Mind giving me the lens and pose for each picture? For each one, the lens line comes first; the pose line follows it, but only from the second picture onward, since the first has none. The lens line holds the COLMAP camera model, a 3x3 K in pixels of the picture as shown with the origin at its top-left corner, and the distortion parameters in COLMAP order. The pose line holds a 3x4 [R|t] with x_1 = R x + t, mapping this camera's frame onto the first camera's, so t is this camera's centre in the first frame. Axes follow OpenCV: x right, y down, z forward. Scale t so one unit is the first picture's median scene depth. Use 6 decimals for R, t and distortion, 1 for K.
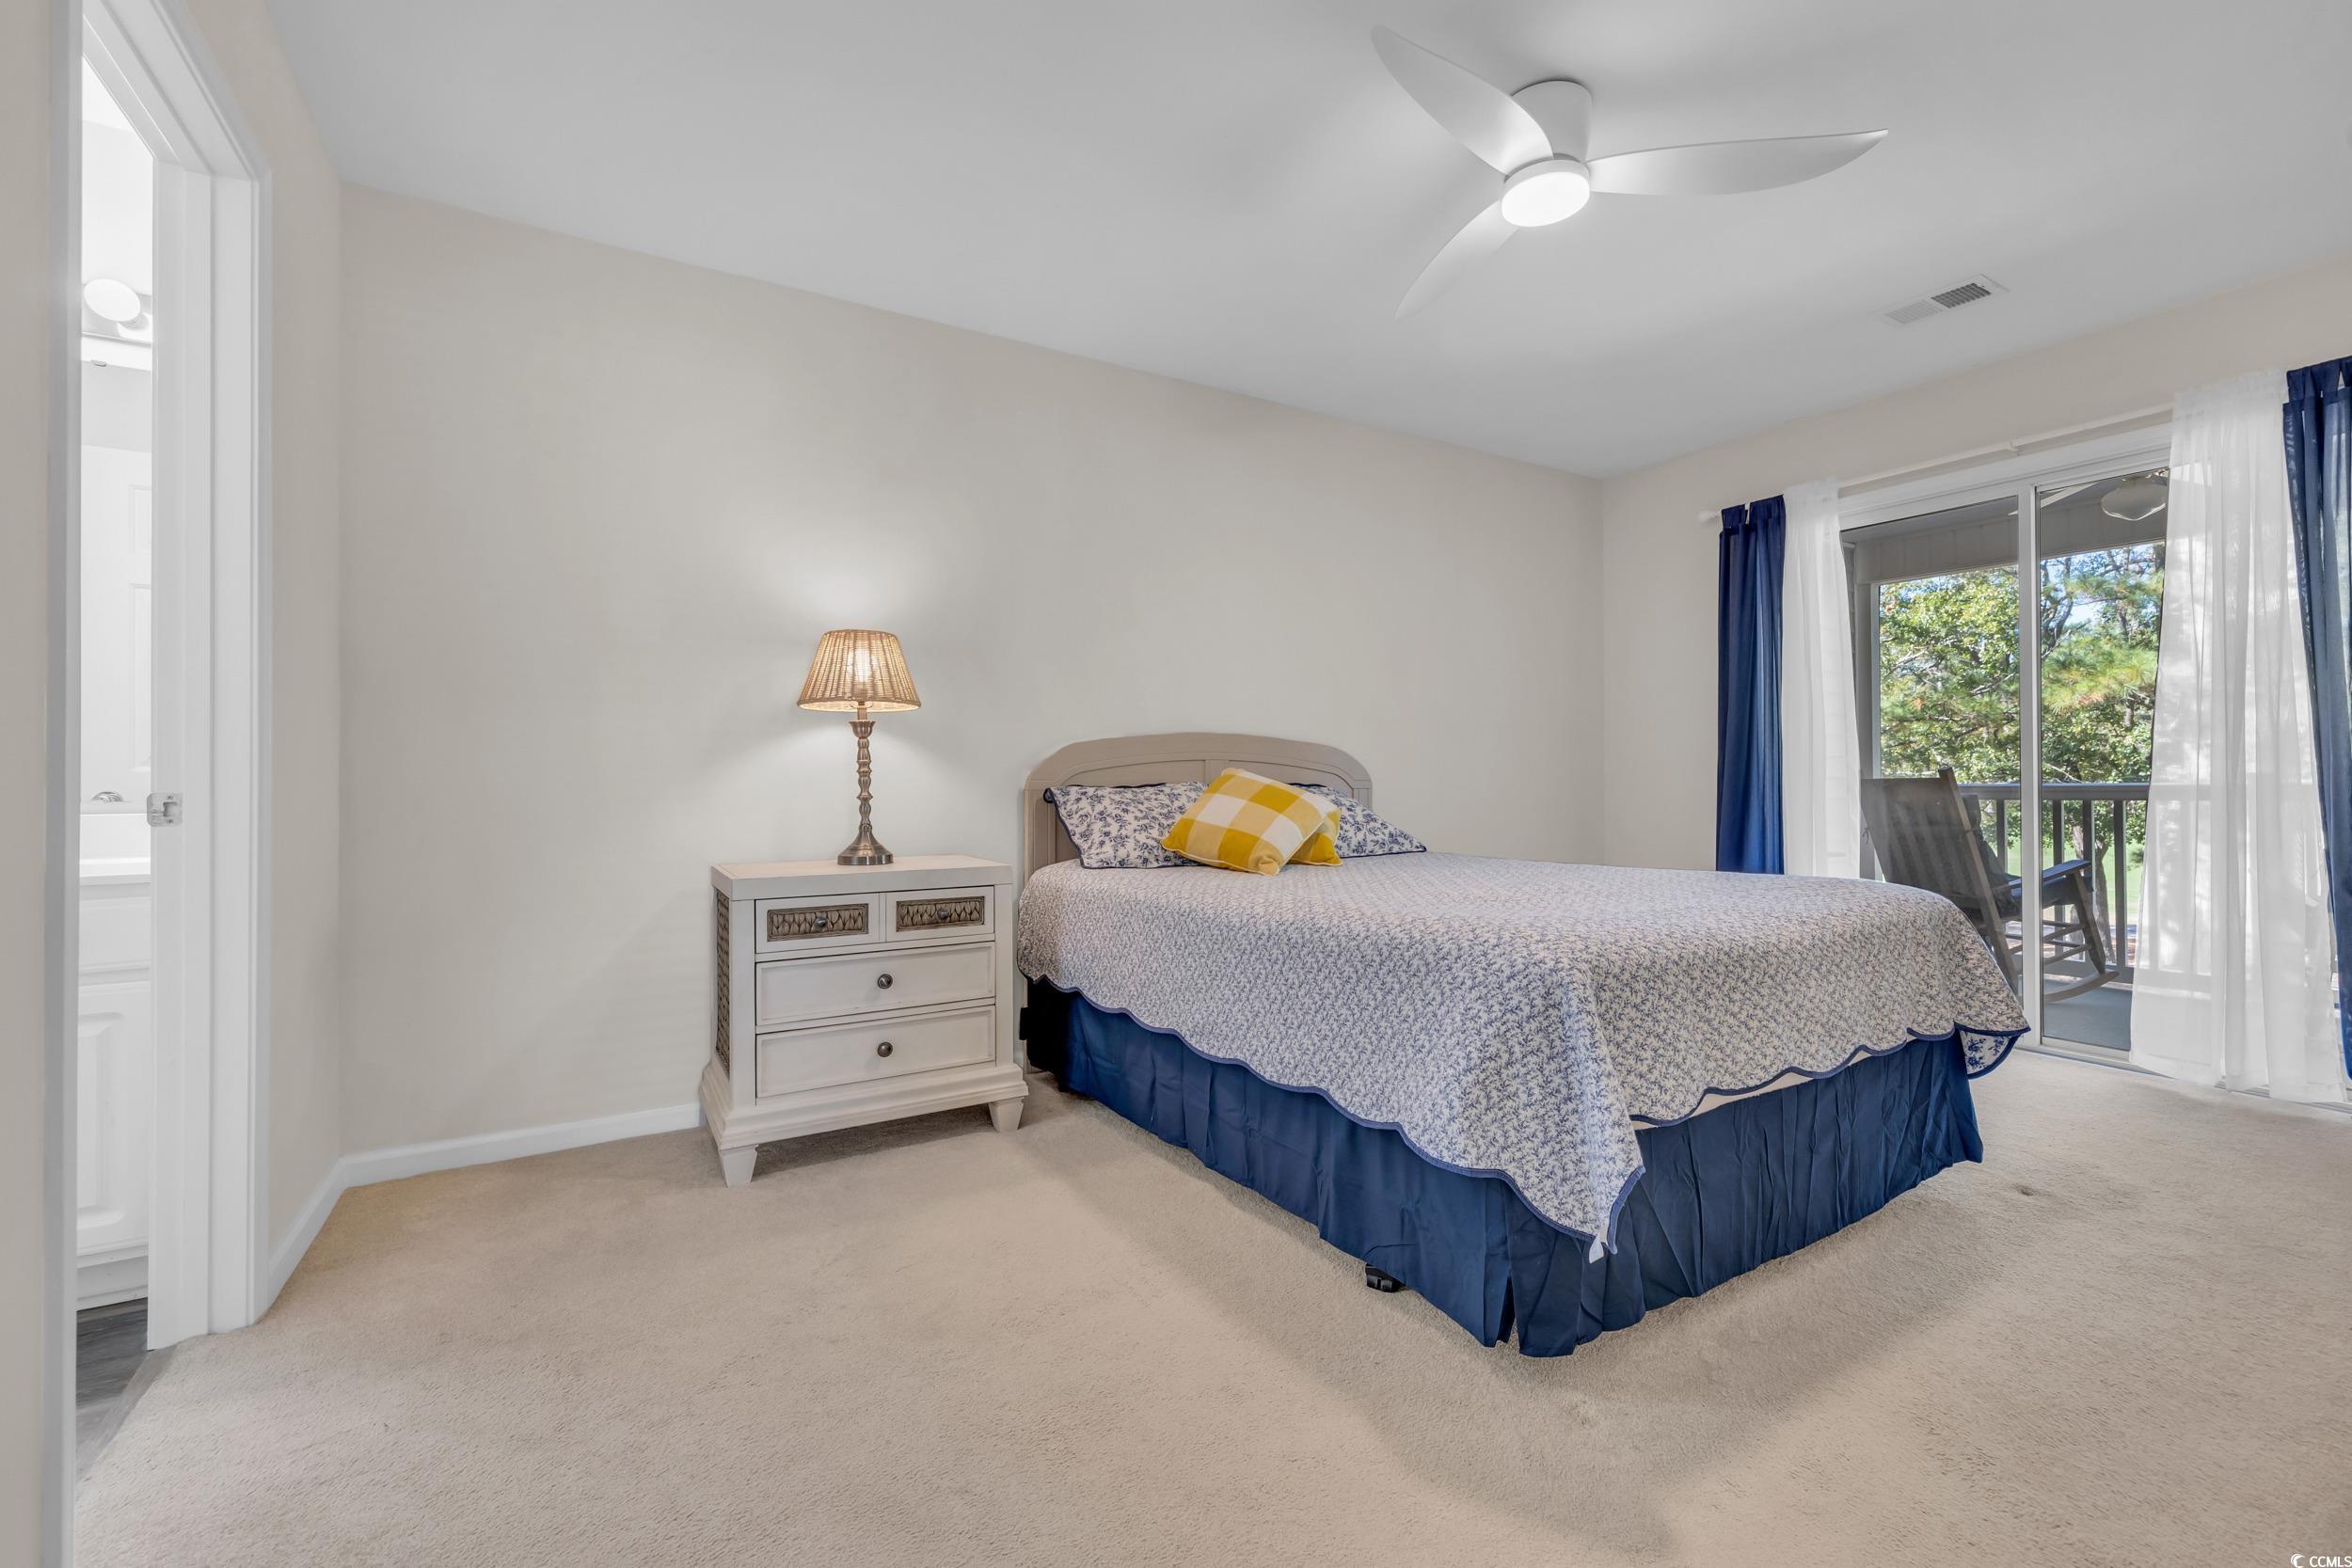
lens RADIAL K [[1014.2, 0, 1179.1], [0, 1014.2, 776.2], [0, 0, 1]] dist [0.004520, 0.000614]
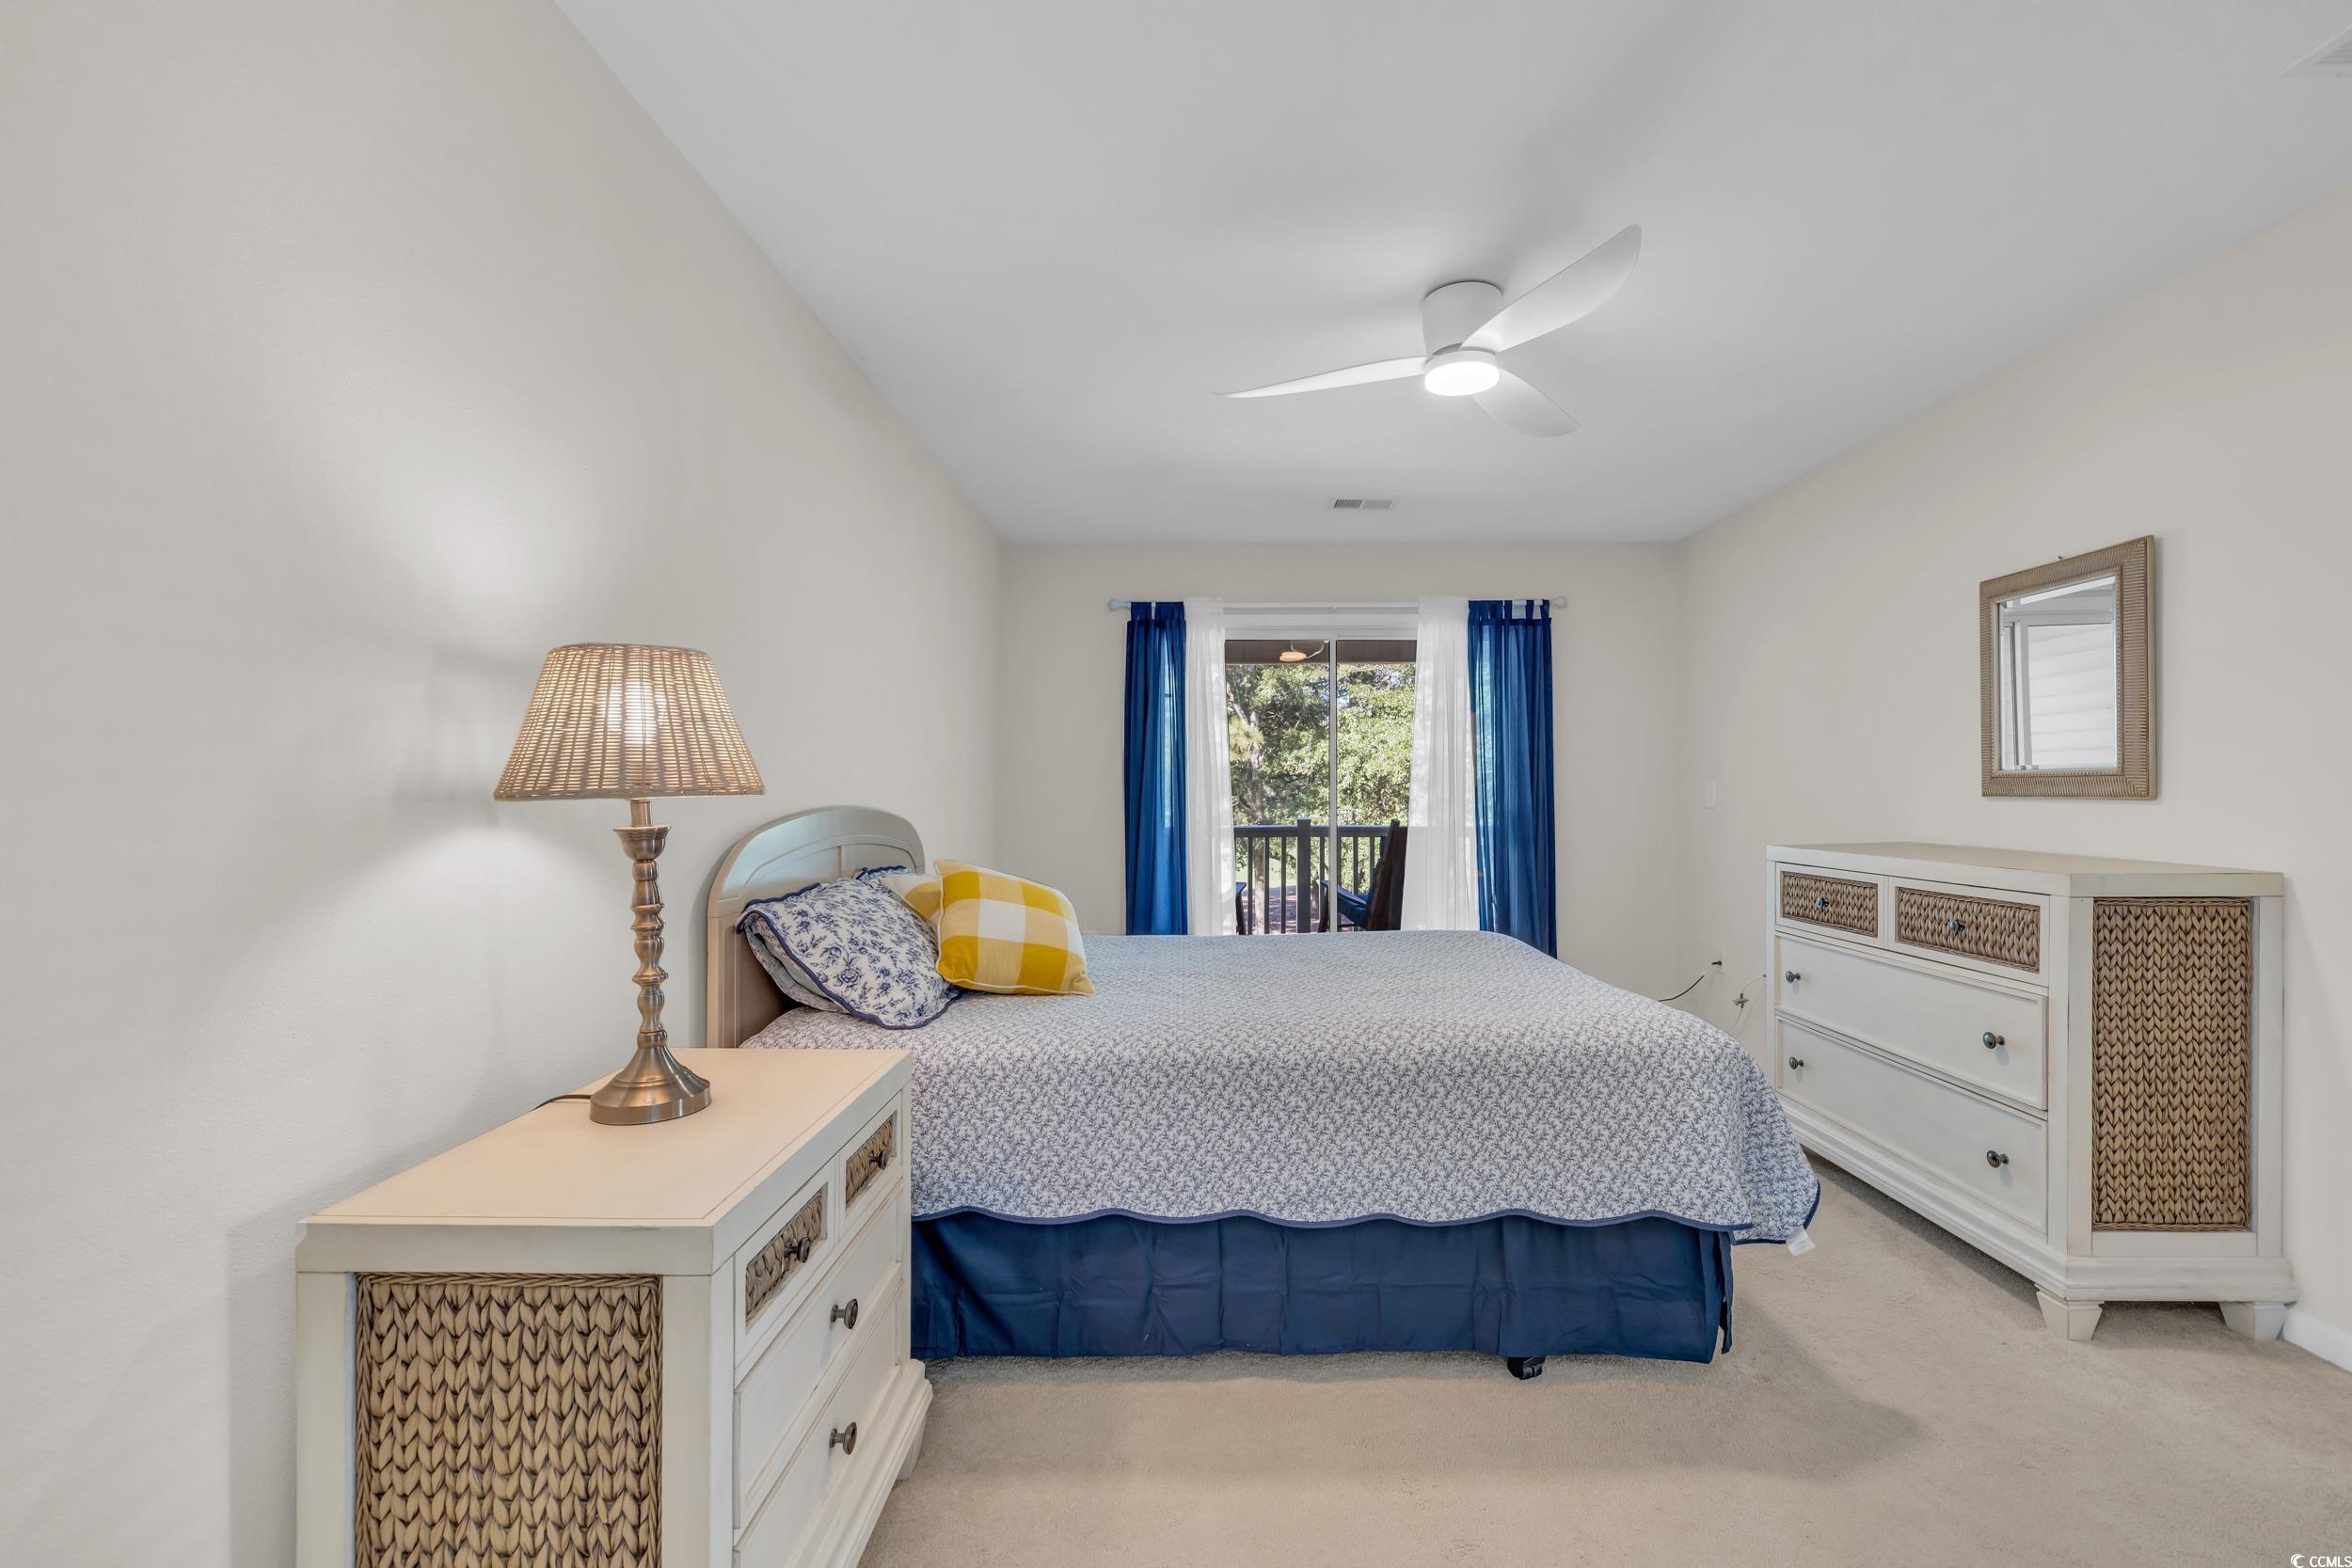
lens RADIAL K [[1014.2, 0, 1181.4], [0, 1014.2, 791.0], [0, 0, 1]] dist [0.004520, 0.000614]
pose [[0.509902, -0.000325, 0.860232, -0.607834], [-0.005877, 0.999975, 0.003862, -0.075693], [-0.860212, -0.007025, 0.509888, 0.517735]]
